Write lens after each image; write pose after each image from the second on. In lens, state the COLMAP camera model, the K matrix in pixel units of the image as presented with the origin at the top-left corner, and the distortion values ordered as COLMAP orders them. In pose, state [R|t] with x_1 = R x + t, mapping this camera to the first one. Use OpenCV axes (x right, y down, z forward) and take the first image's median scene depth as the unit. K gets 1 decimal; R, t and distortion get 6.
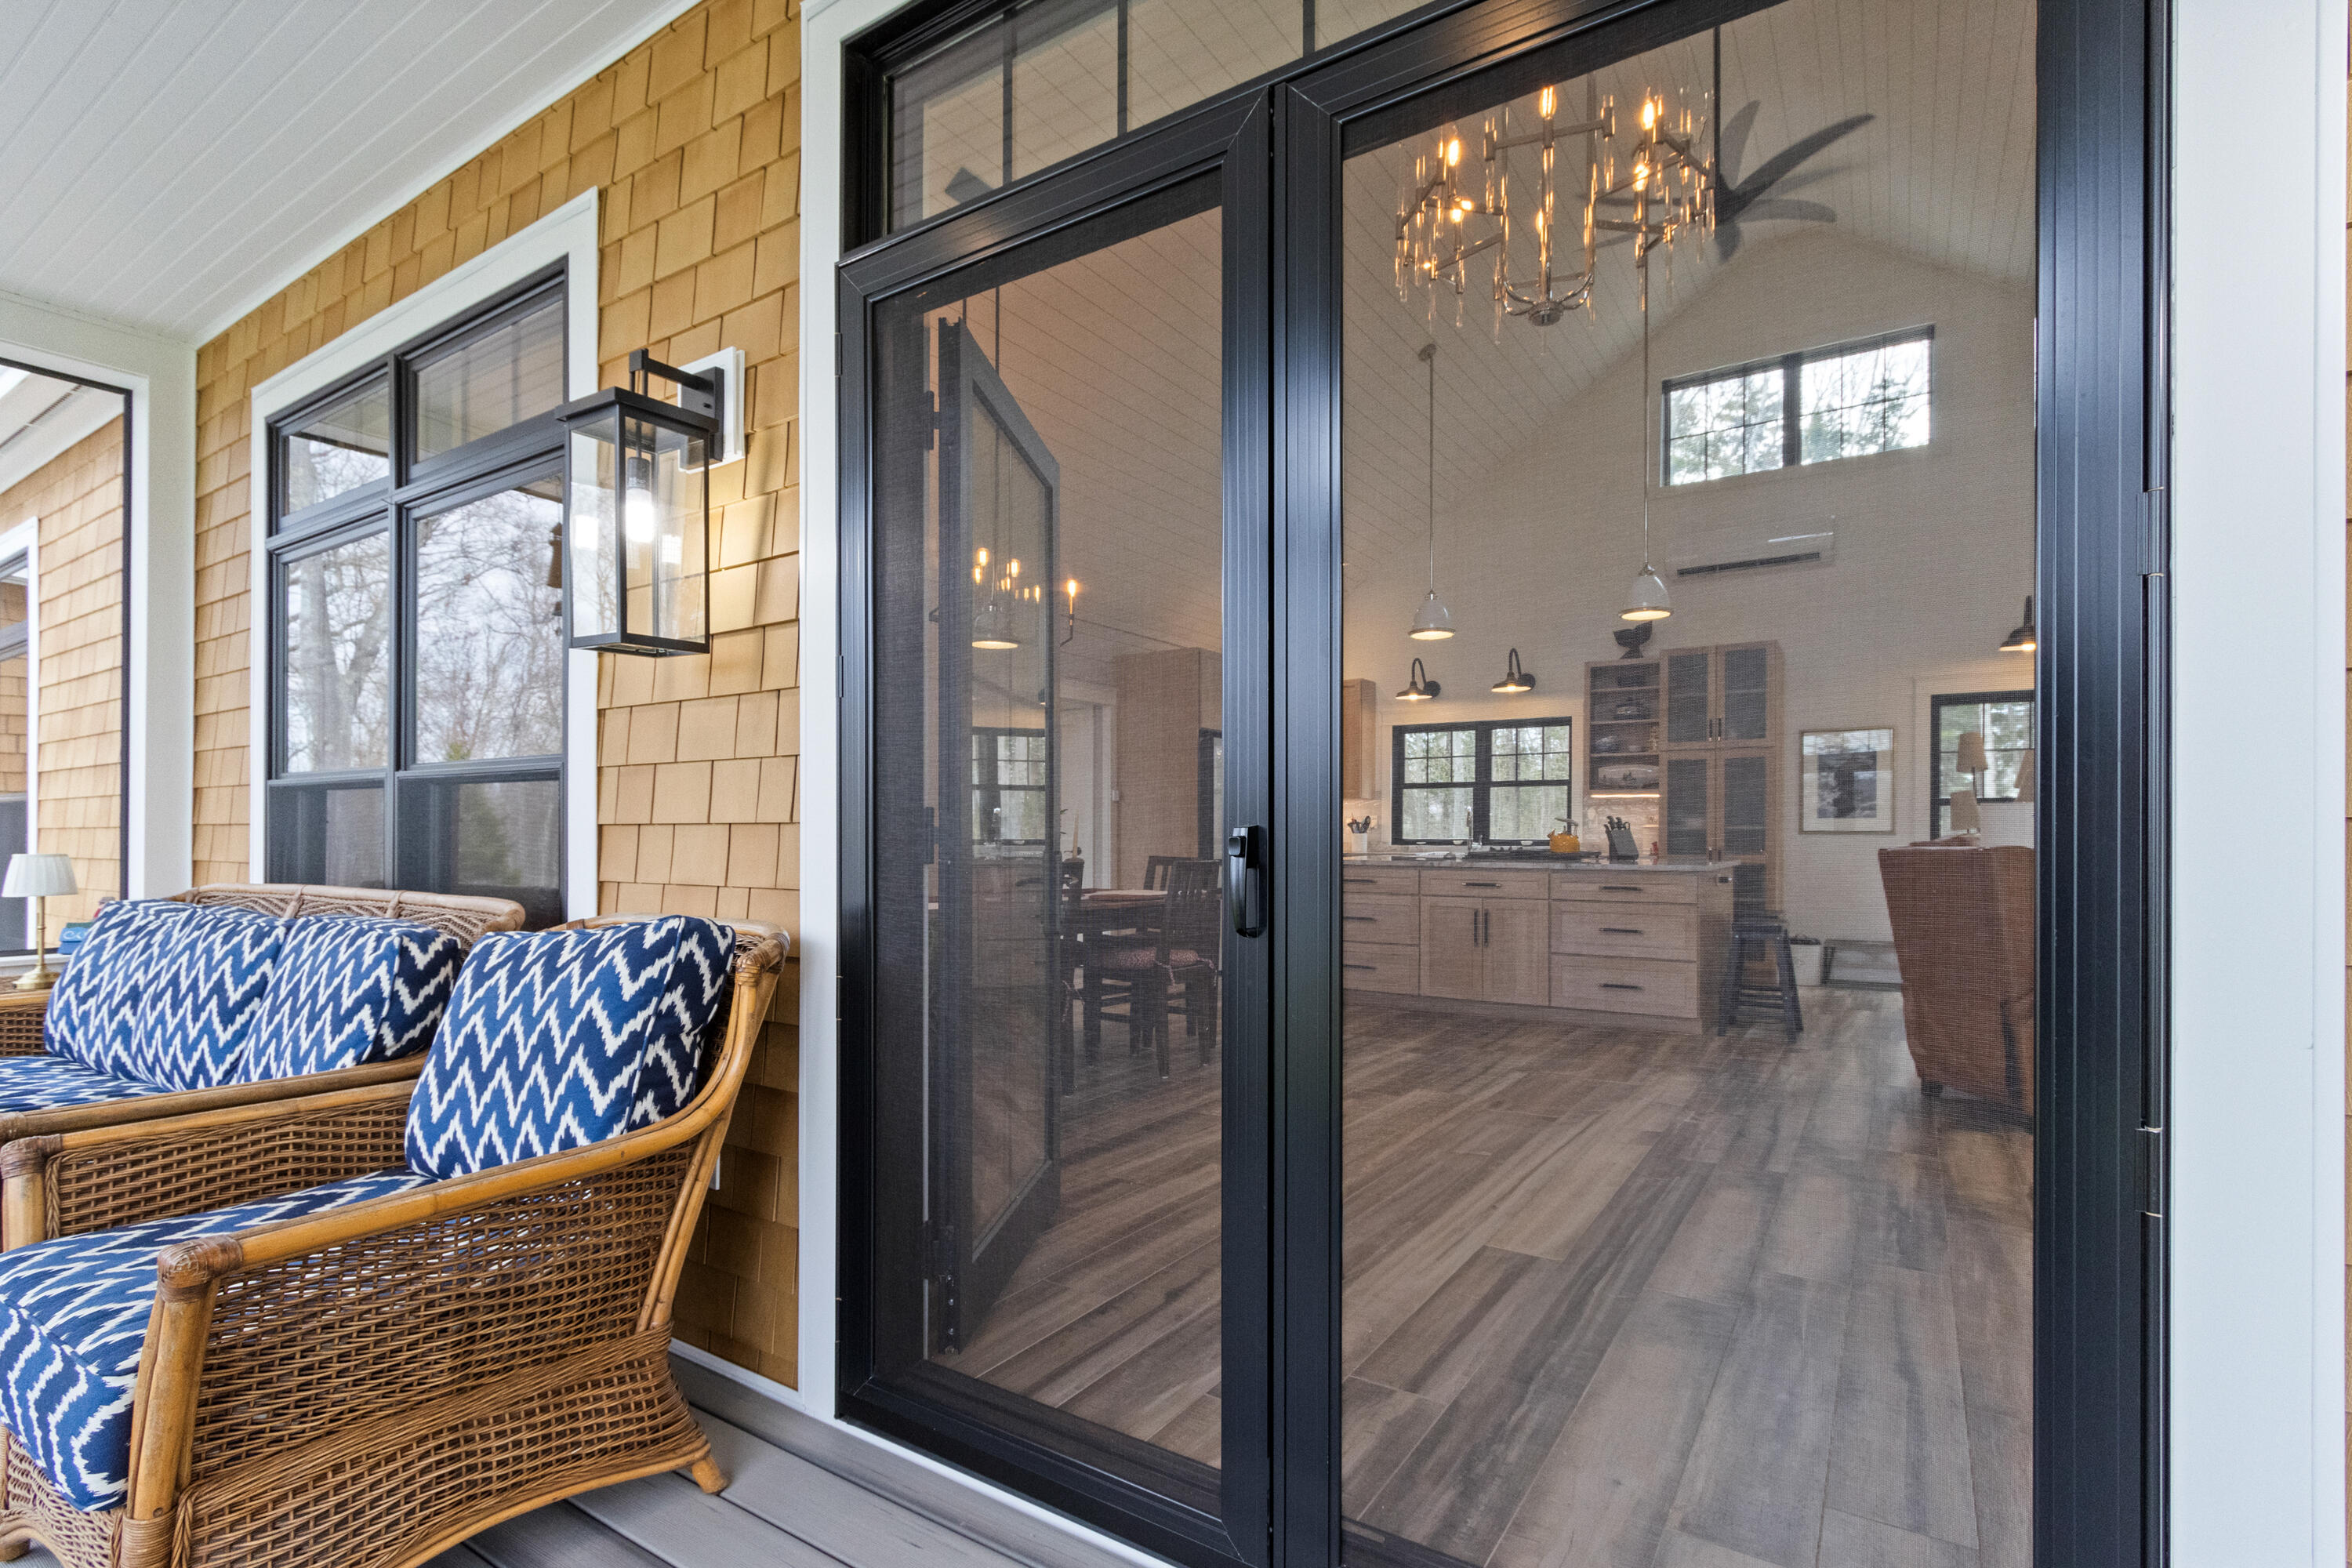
lens RADIAL K [[1107.4, 0, 1172.3], [0, 1107.4, 832.7], [0, 0, 1]] dist [-0.002005, -0.000689]
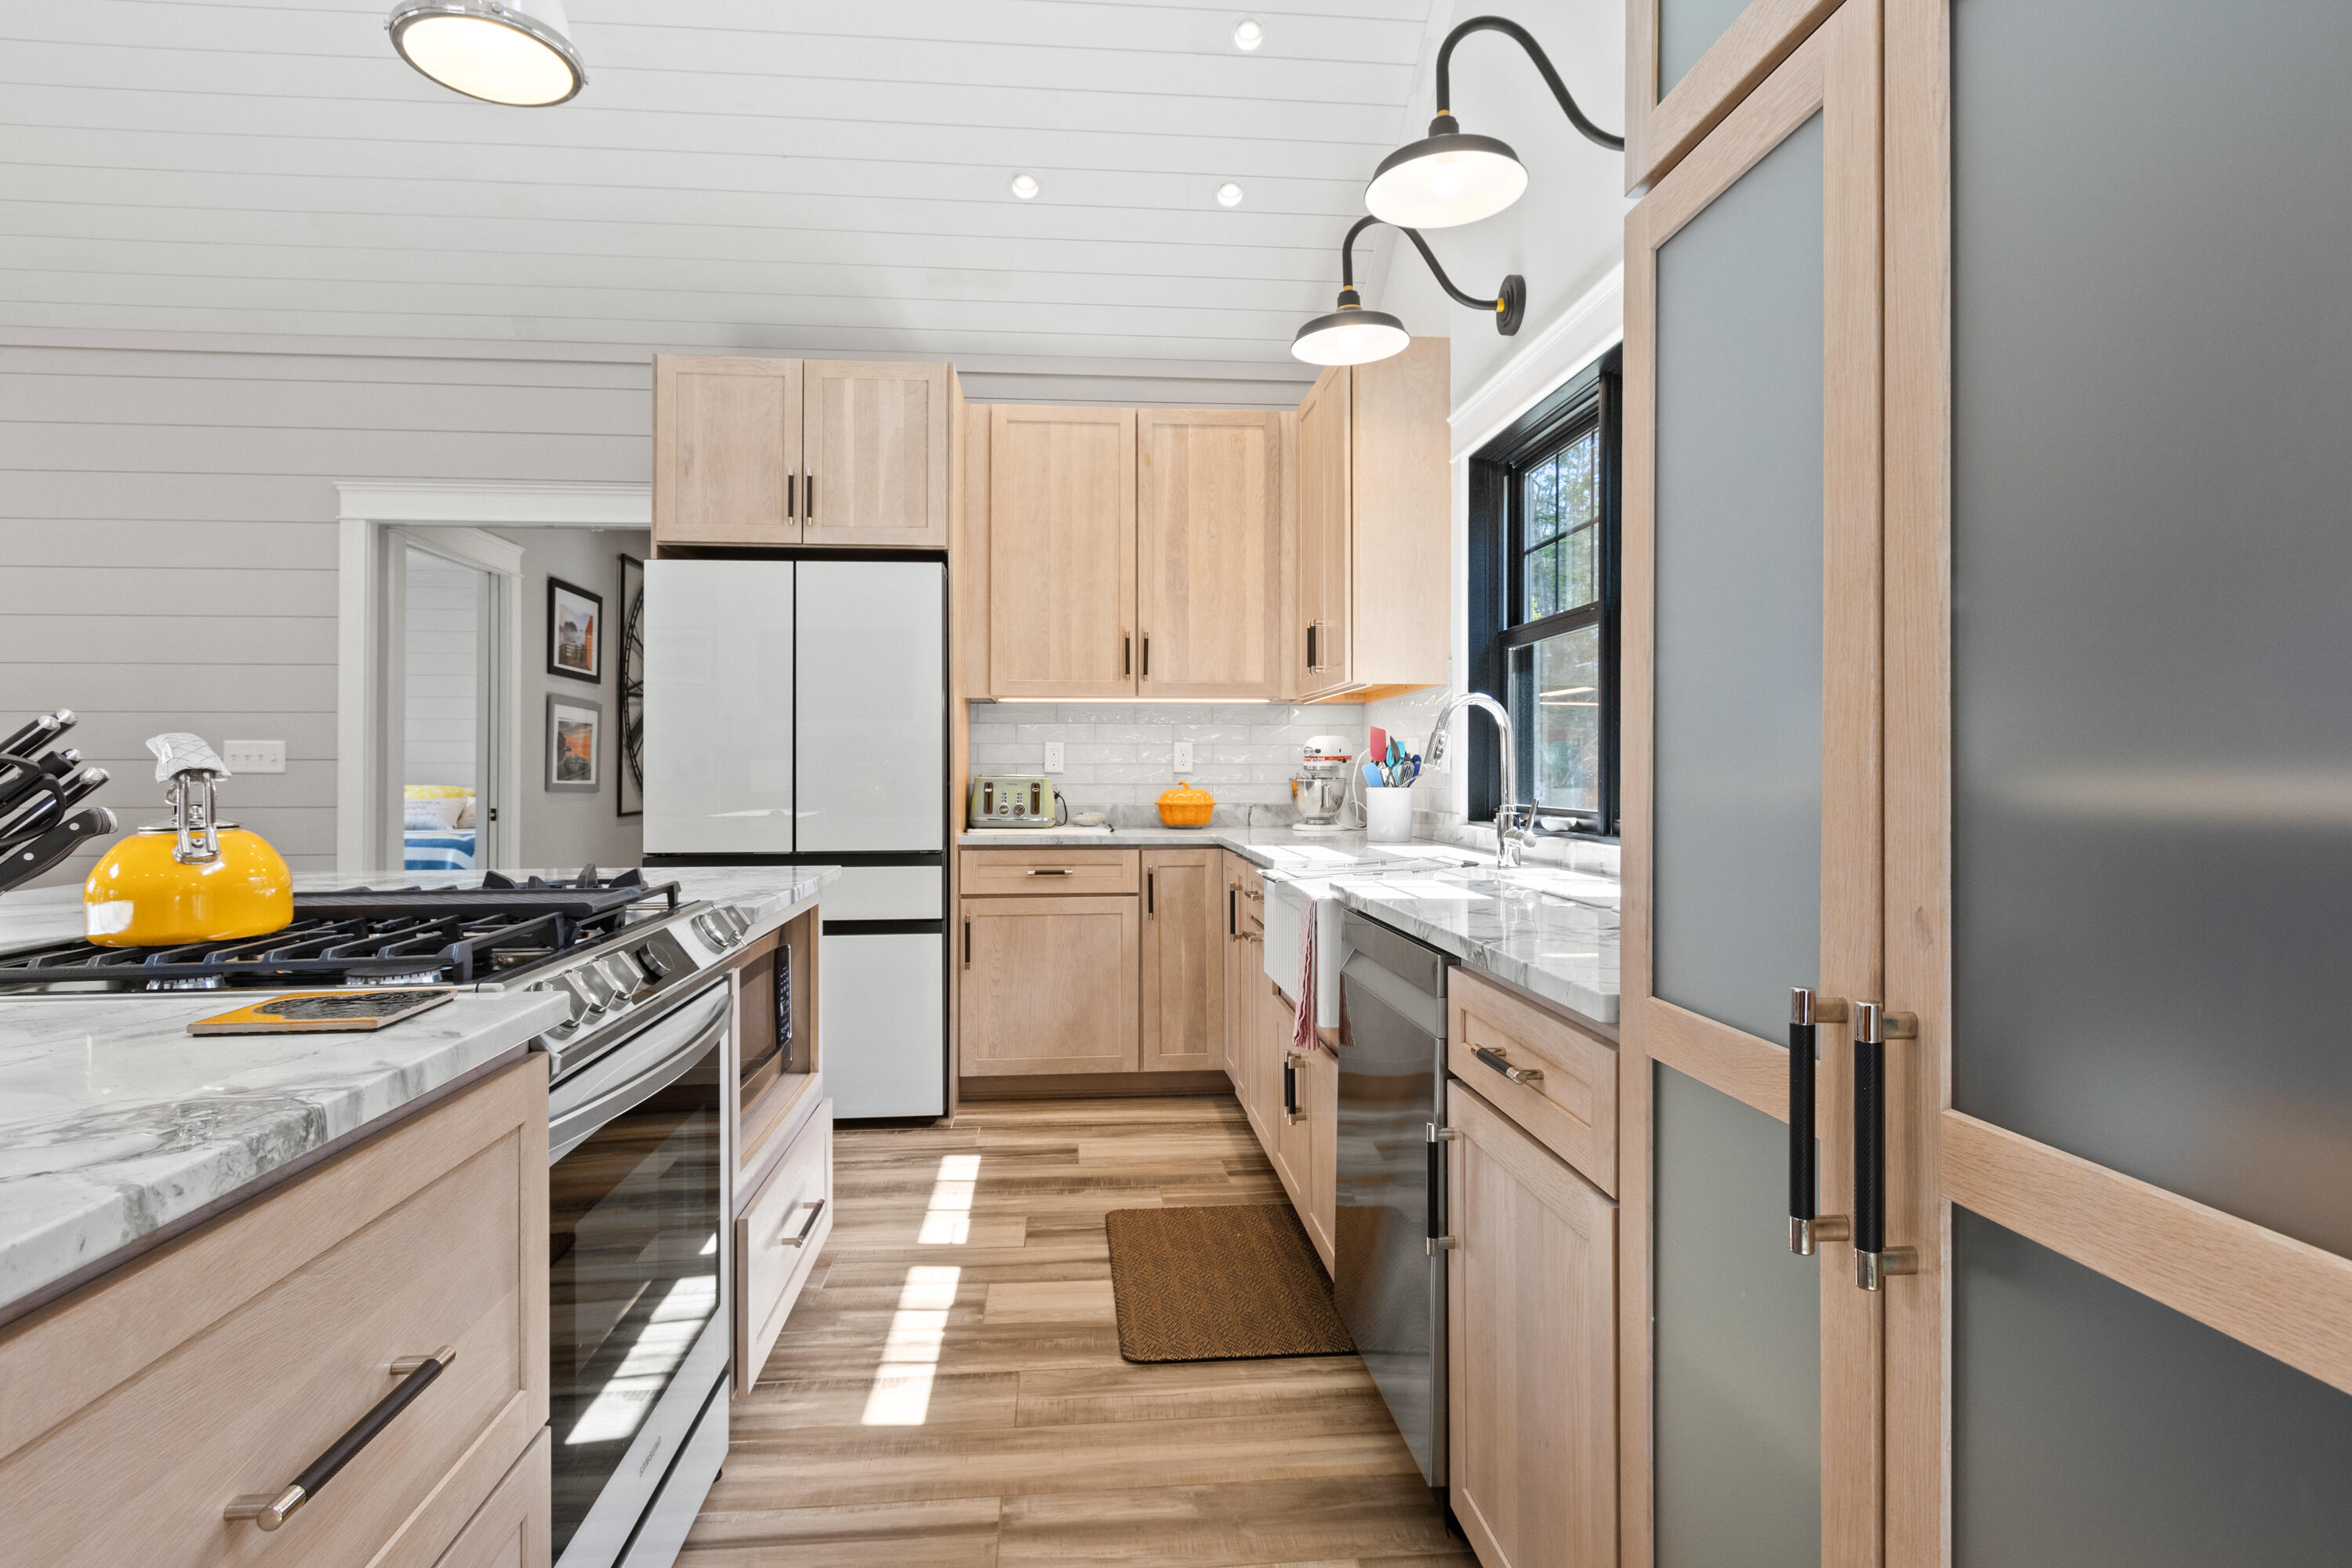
lens RADIAL K [[1233.4, 0, 1171.4], [0, 1233.4, 765.7], [0, 0, 1]] dist [-0.002147, -0.000023]
pose [[0.621741, -0.004717, -0.783209, 0.530837], [0.004508, 0.999987, -0.002443, -0.006272], [0.783210, -0.002012, 0.621754, 0.878305]]
